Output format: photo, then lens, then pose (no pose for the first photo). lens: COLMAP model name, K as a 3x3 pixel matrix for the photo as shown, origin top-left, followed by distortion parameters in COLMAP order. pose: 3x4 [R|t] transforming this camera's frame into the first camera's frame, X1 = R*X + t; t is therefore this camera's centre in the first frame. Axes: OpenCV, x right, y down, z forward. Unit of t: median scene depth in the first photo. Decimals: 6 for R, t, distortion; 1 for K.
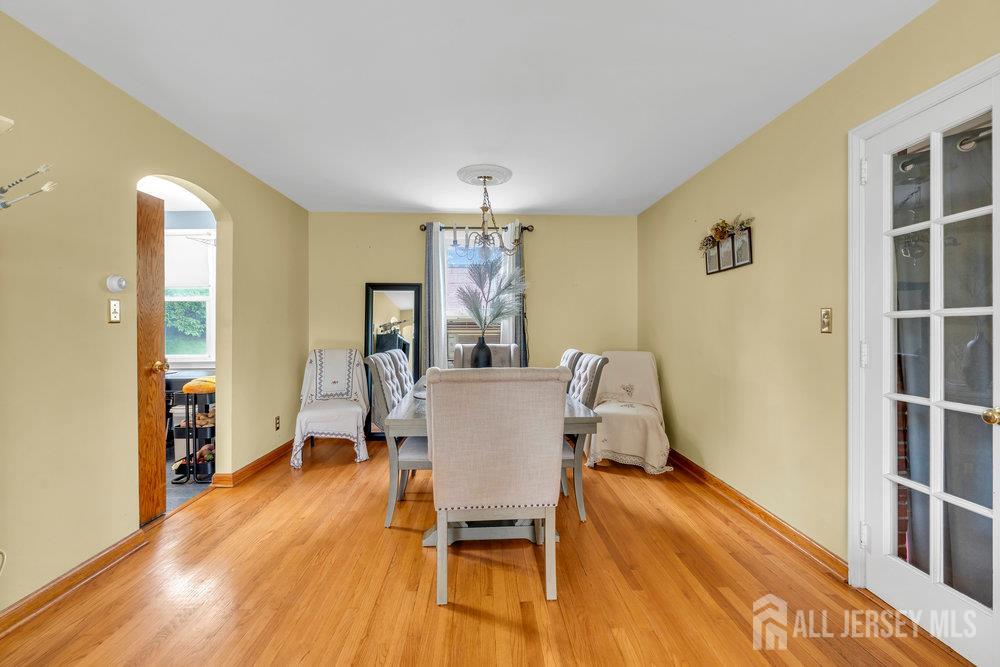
lens RADIAL K [[449.6, 0, 498.7], [0, 449.6, 330.3], [0, 0, 1]] dist [-0.007839, 0.001061]
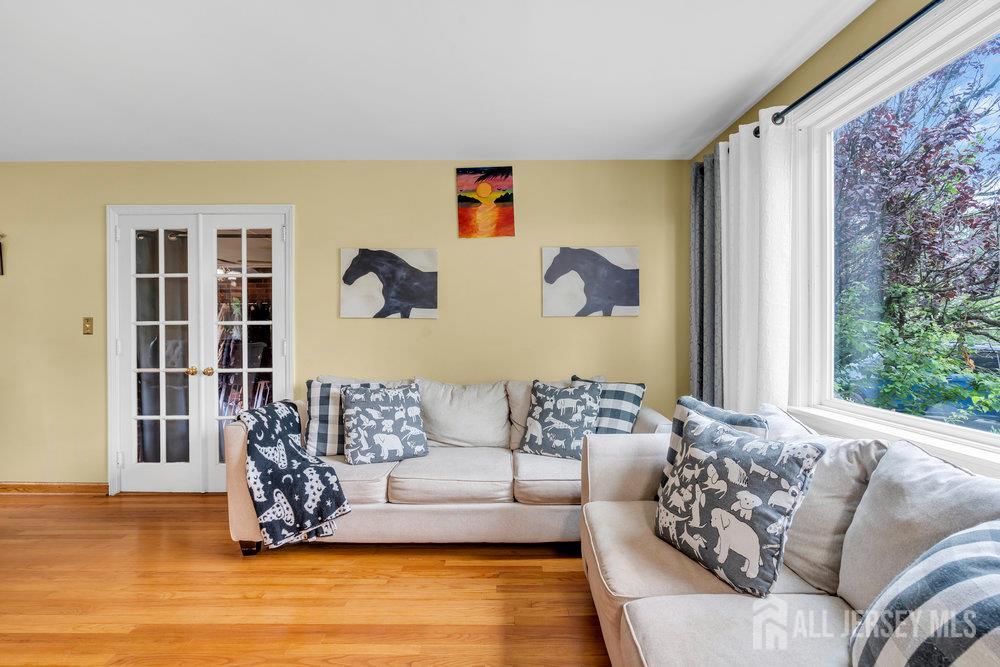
lens RADIAL K [[449.6, 0, 498.7], [0, 449.6, 330.3], [0, 0, 1]] dist [-0.007839, 0.001061]
pose [[0.036097, 0.001211, 0.999348, -0.659835], [0.008704, 0.999961, -0.001526, 0.005397], [-0.999310, 0.008754, 0.036085, -0.381731]]
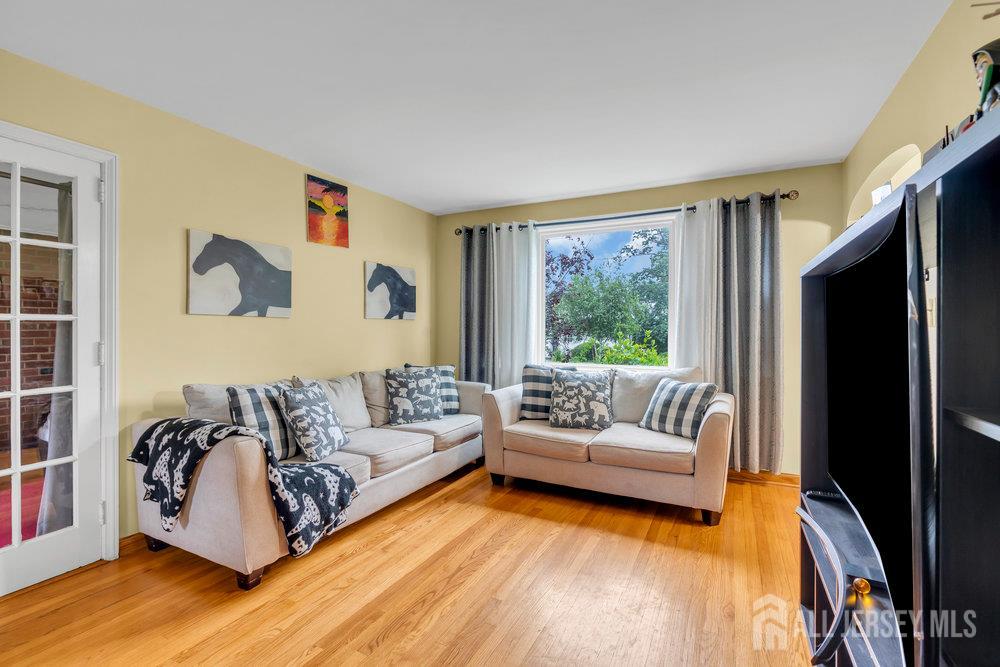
lens RADIAL K [[449.6, 0, 498.7], [0, 449.6, 330.3], [0, 0, 1]] dist [-0.007839, 0.001061]
pose [[-0.870391, 0.000326, 0.492362, -0.521171], [0.004441, 0.999964, 0.007190, -0.003799], [-0.492342, 0.008445, -0.870361, 0.776549]]
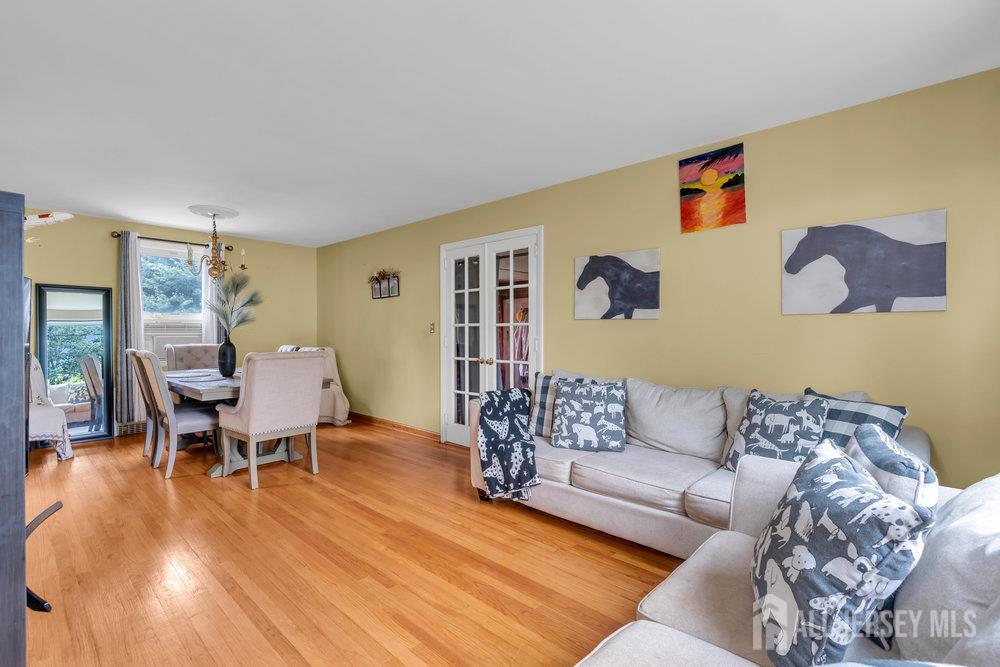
lens RADIAL K [[449.4, 0, 504.2], [0, 449.4, 334.8], [0, 0, 1]] dist [-0.011390, 0.000329]
pose [[0.698862, -0.004636, 0.715242, -0.580831], [0.002969, 0.999989, 0.003581, 0.007325], [-0.715251, -0.000379, 0.698868, -0.767741]]
